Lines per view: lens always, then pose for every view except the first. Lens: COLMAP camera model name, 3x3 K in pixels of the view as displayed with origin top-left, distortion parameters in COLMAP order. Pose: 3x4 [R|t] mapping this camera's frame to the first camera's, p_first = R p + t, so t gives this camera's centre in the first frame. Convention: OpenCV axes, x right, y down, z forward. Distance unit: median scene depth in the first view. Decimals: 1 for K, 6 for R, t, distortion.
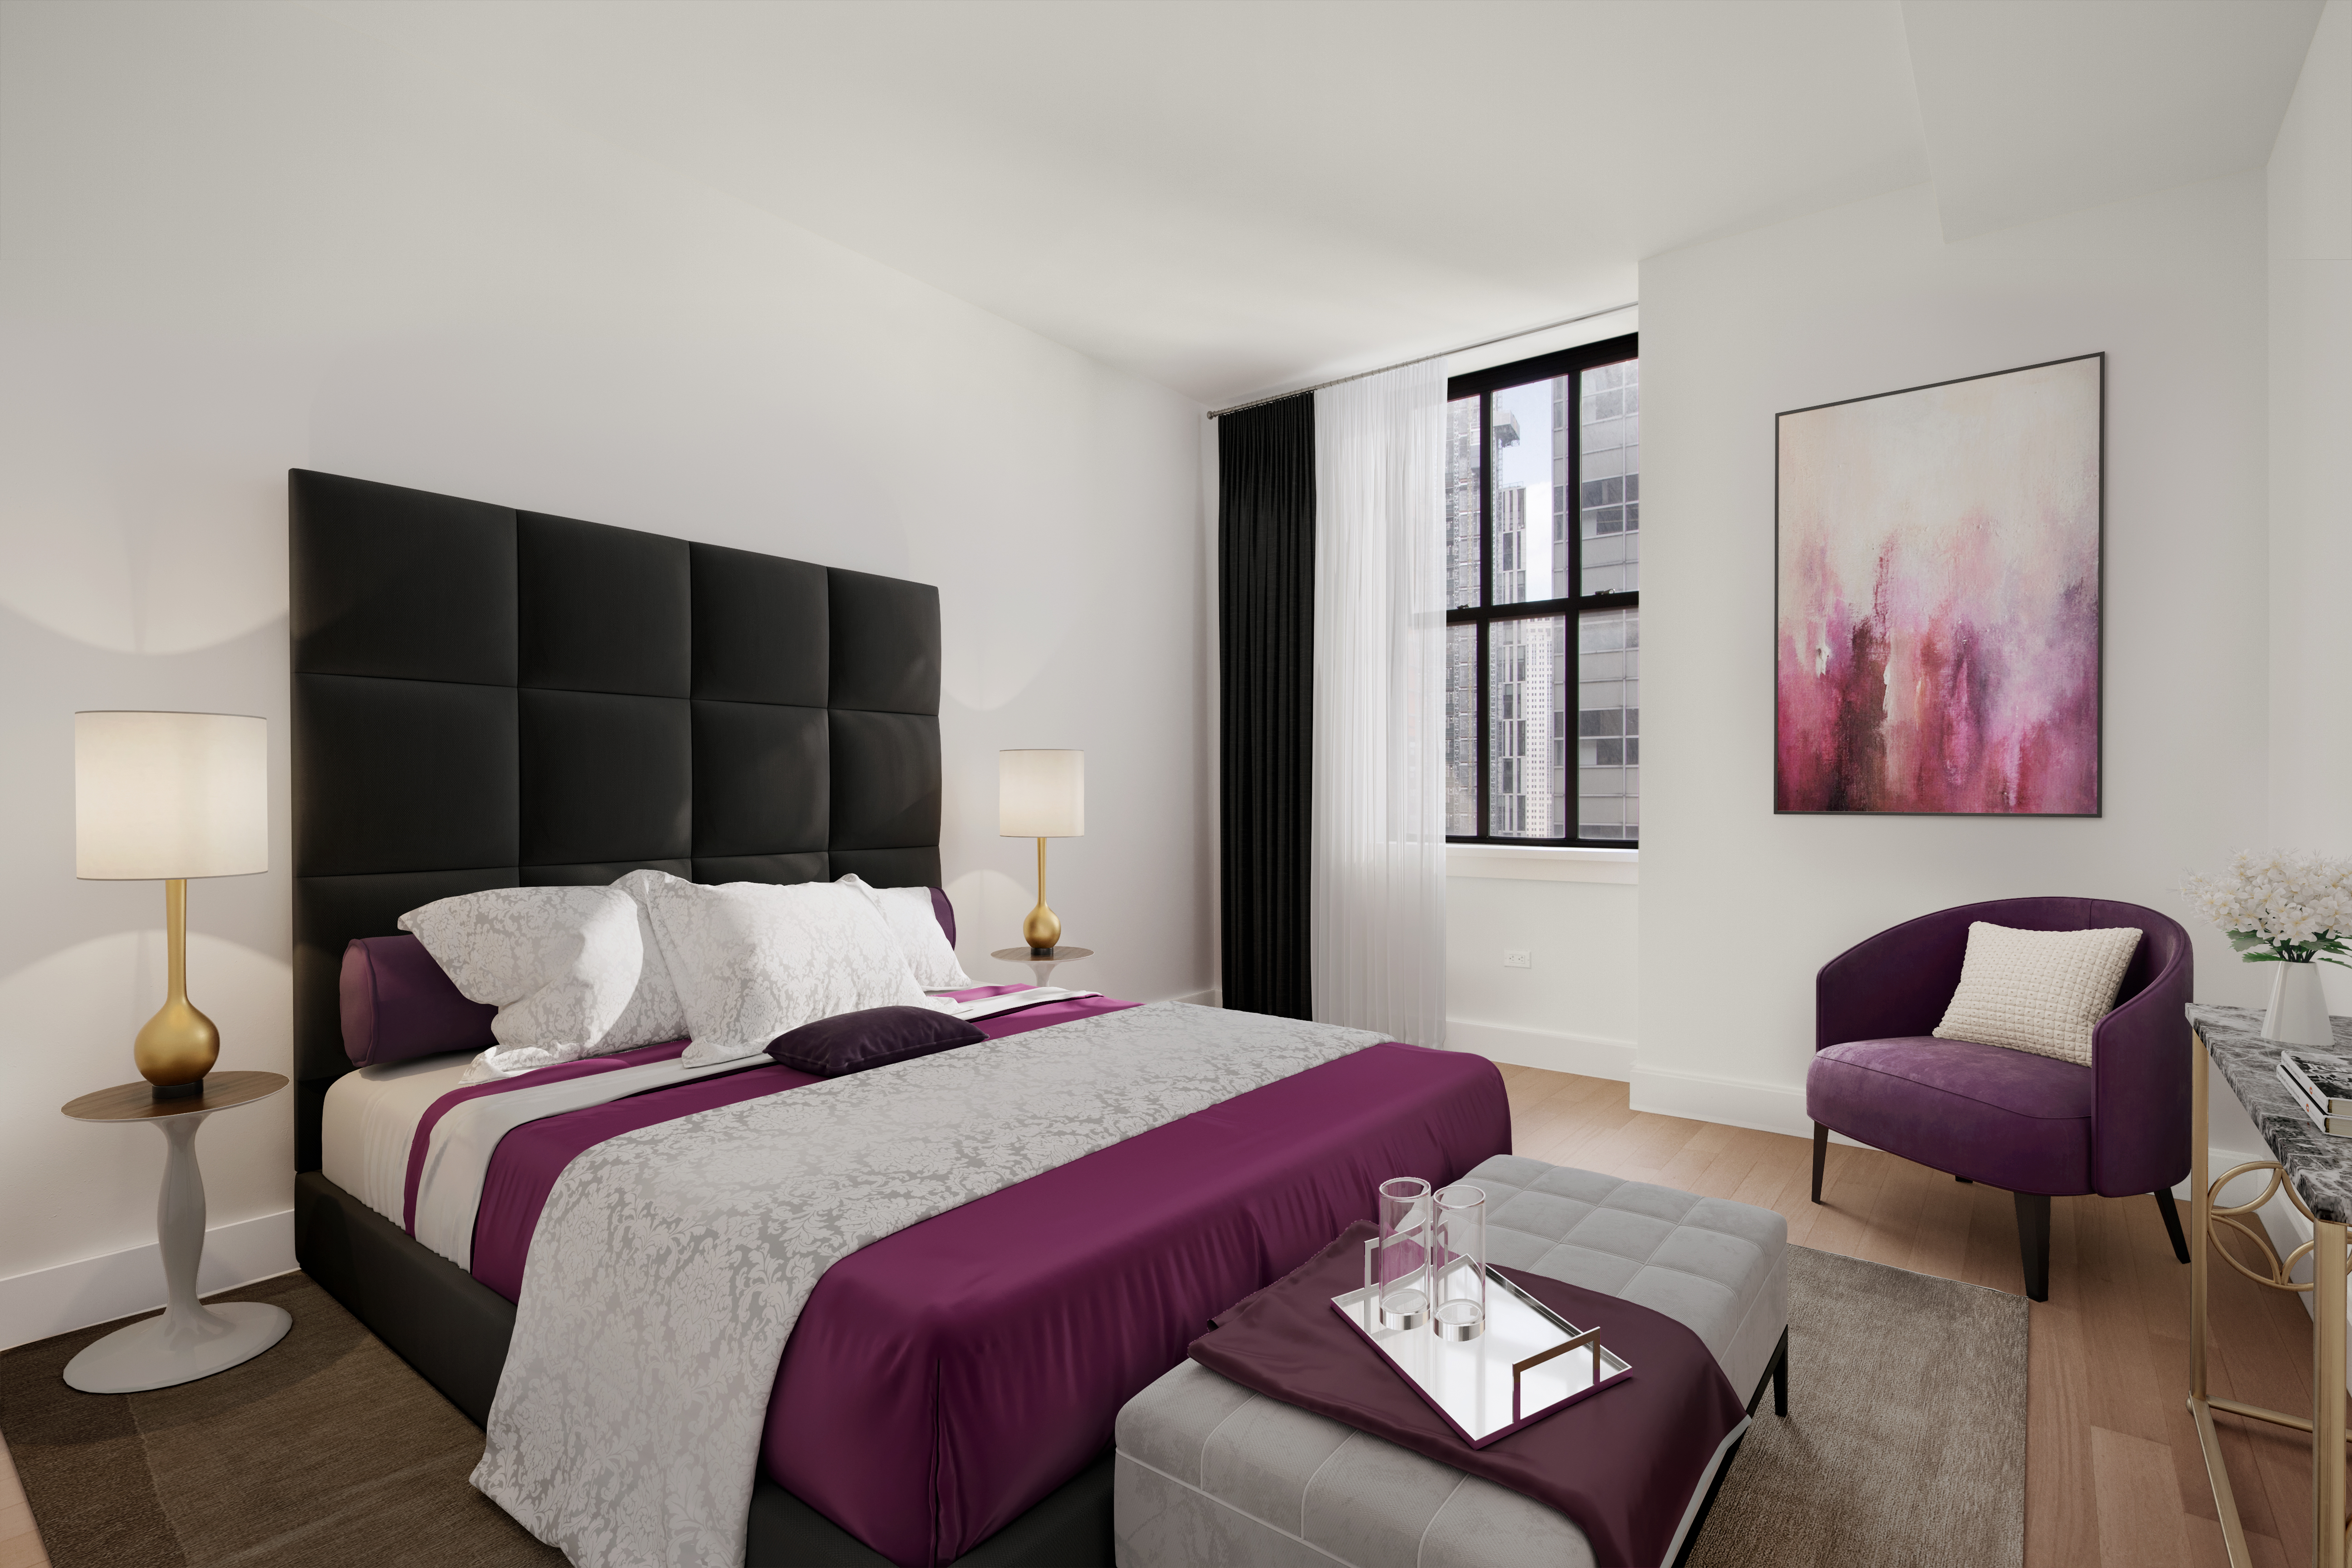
lens RADIAL K [[1115.7, 0, 1178.3], [0, 1115.7, 788.6], [0, 0, 1]] dist [-0.000218, 0.000351]
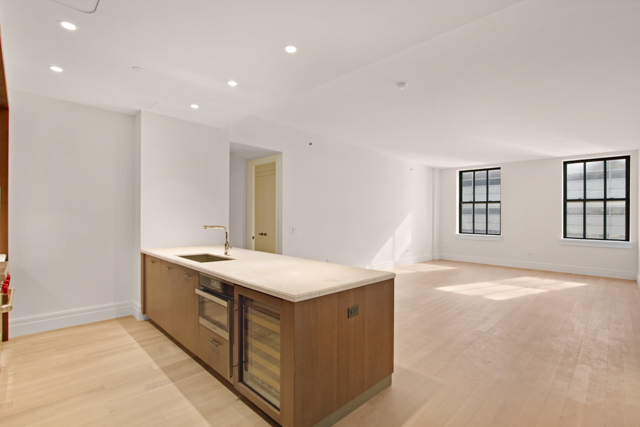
lens RADIAL K [[303.6, 0, 323.9], [0, 303.6, 217.2], [0, 0, 1]] dist [-0.000218, 0.000351]
pose [[0.993646, 0.000403, -0.112550, -0.931206], [-0.000752, 0.999995, -0.003056, -0.061744], [0.112548, 0.003122, 0.993641, -0.770810]]
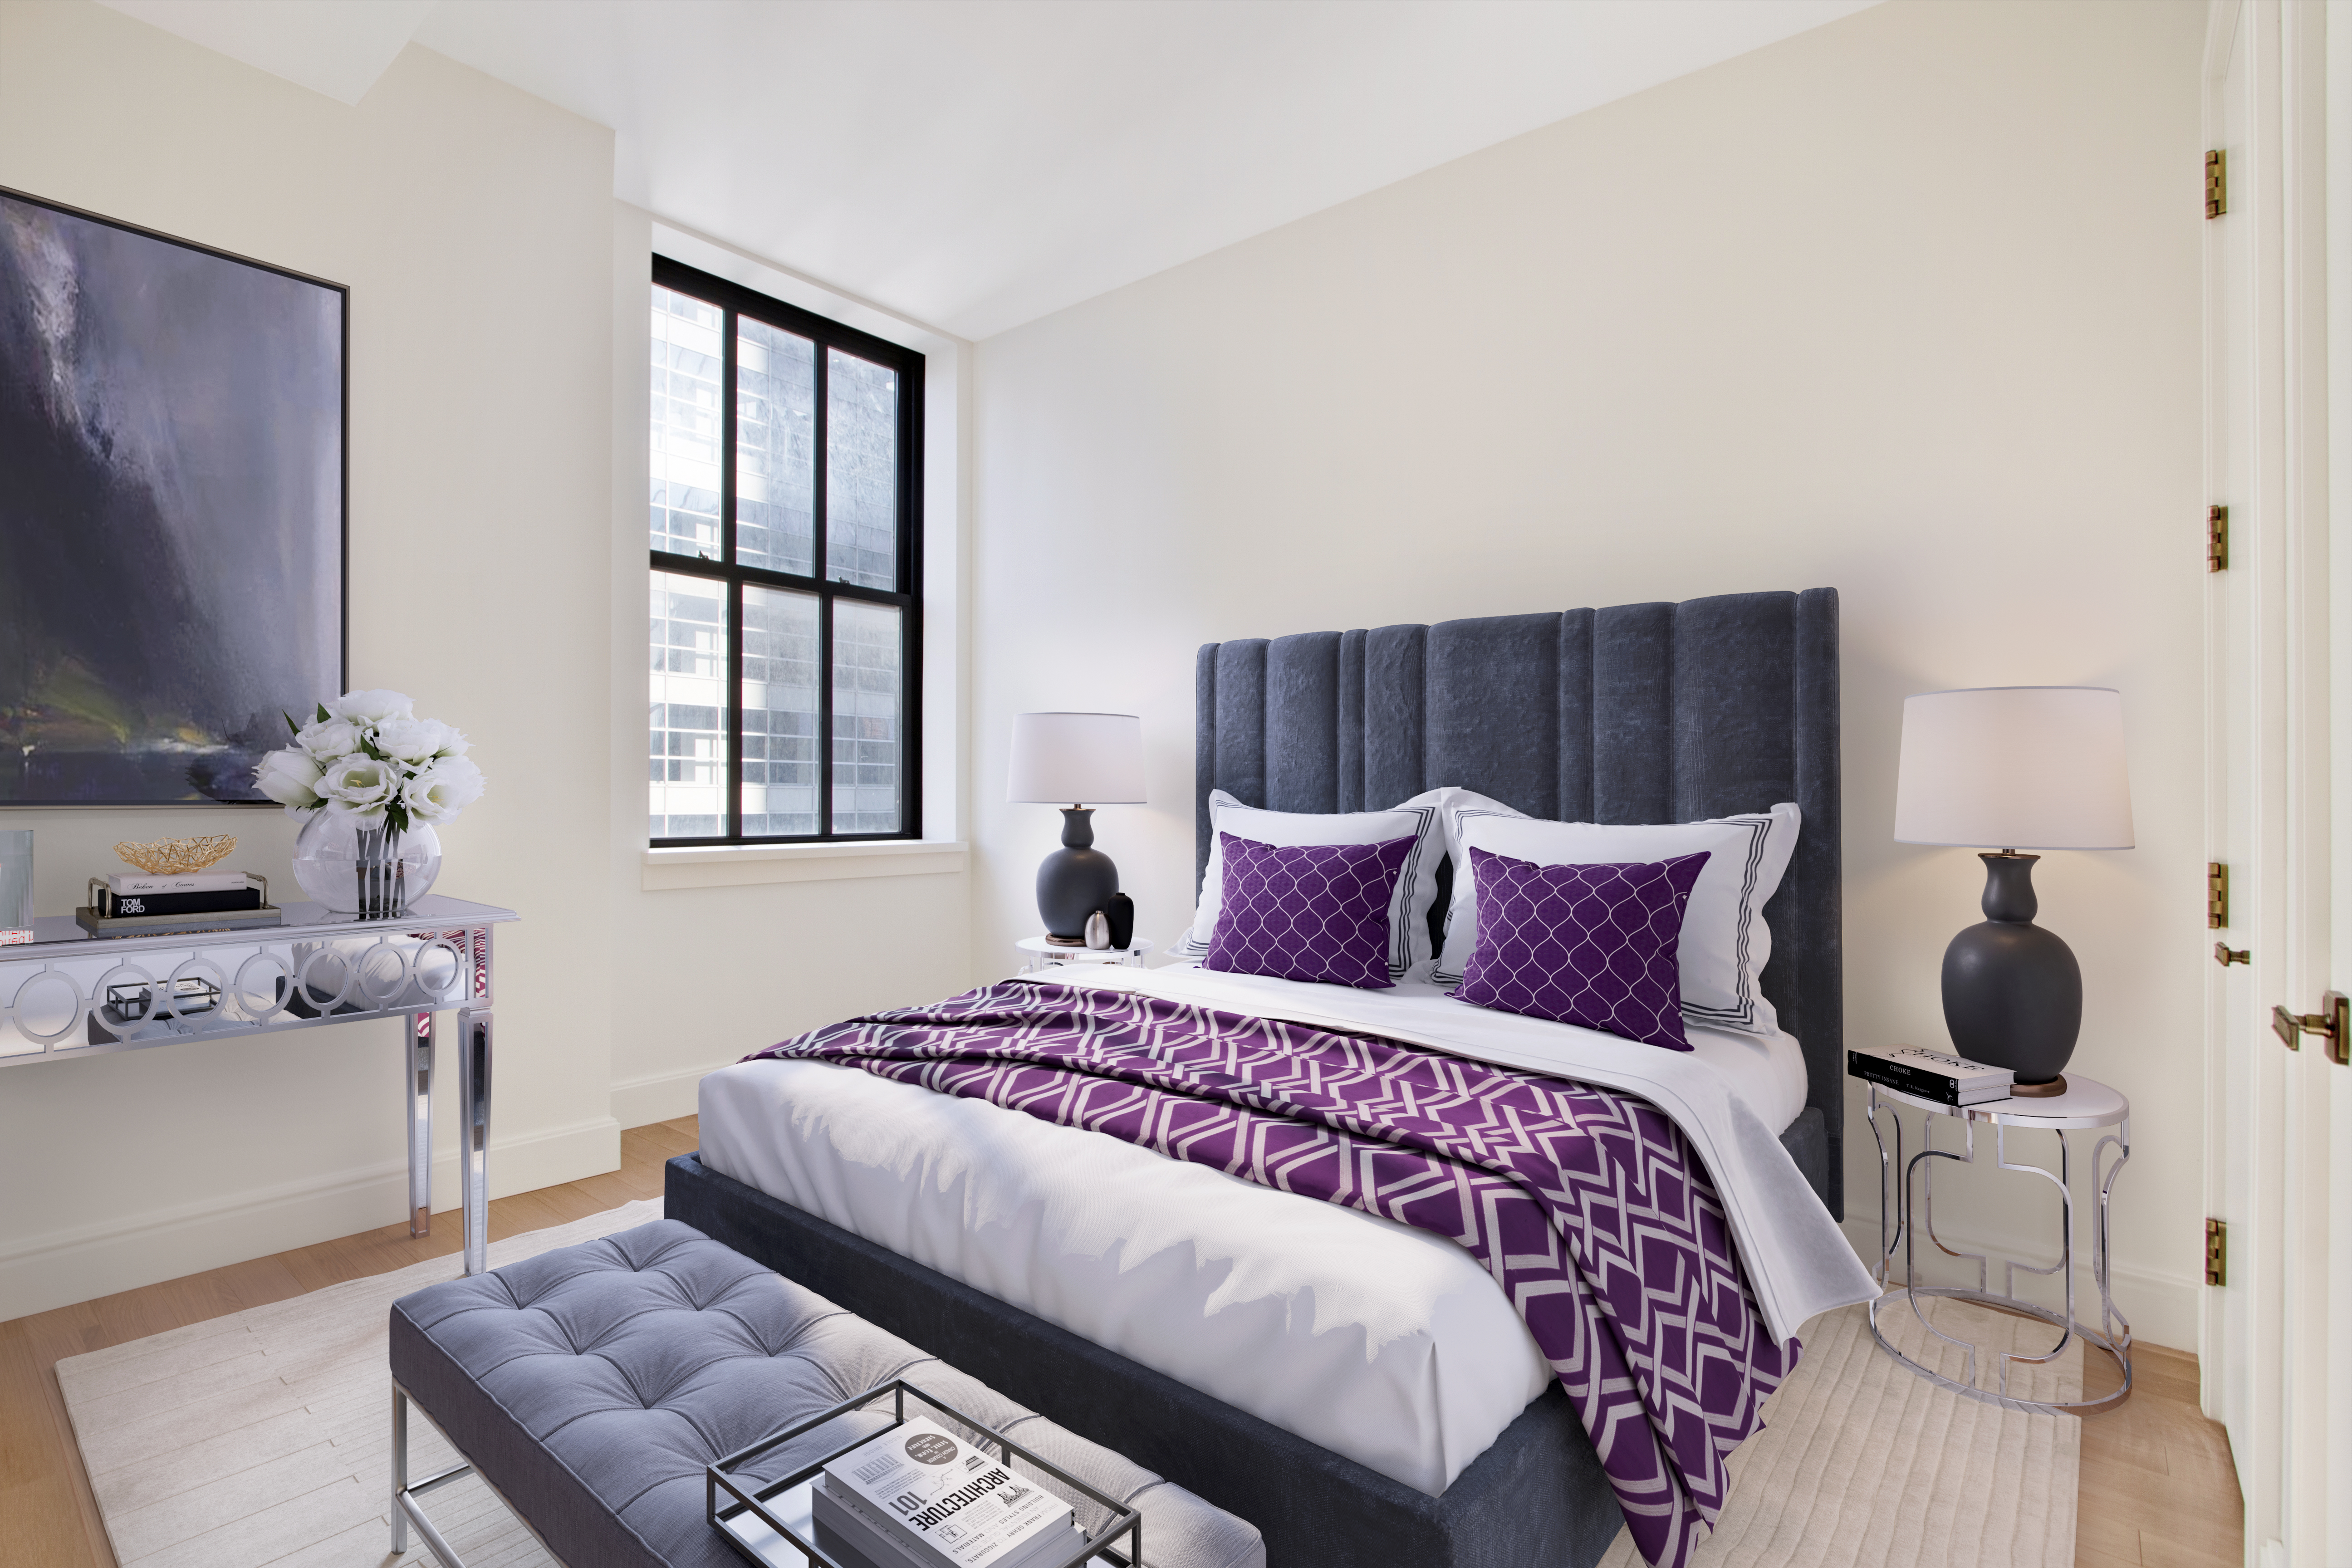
lens RADIAL K [[1115.7, 0, 1180.0], [0, 1115.7, 774.9], [0, 0, 1]] dist [-0.000218, 0.000351]
pose [[0.027094, -0.007859, 0.999602, -0.565198], [0.001768, 0.999968, 0.007814, -0.011080], [-0.999631, 0.001555, 0.027107, 0.638503]]
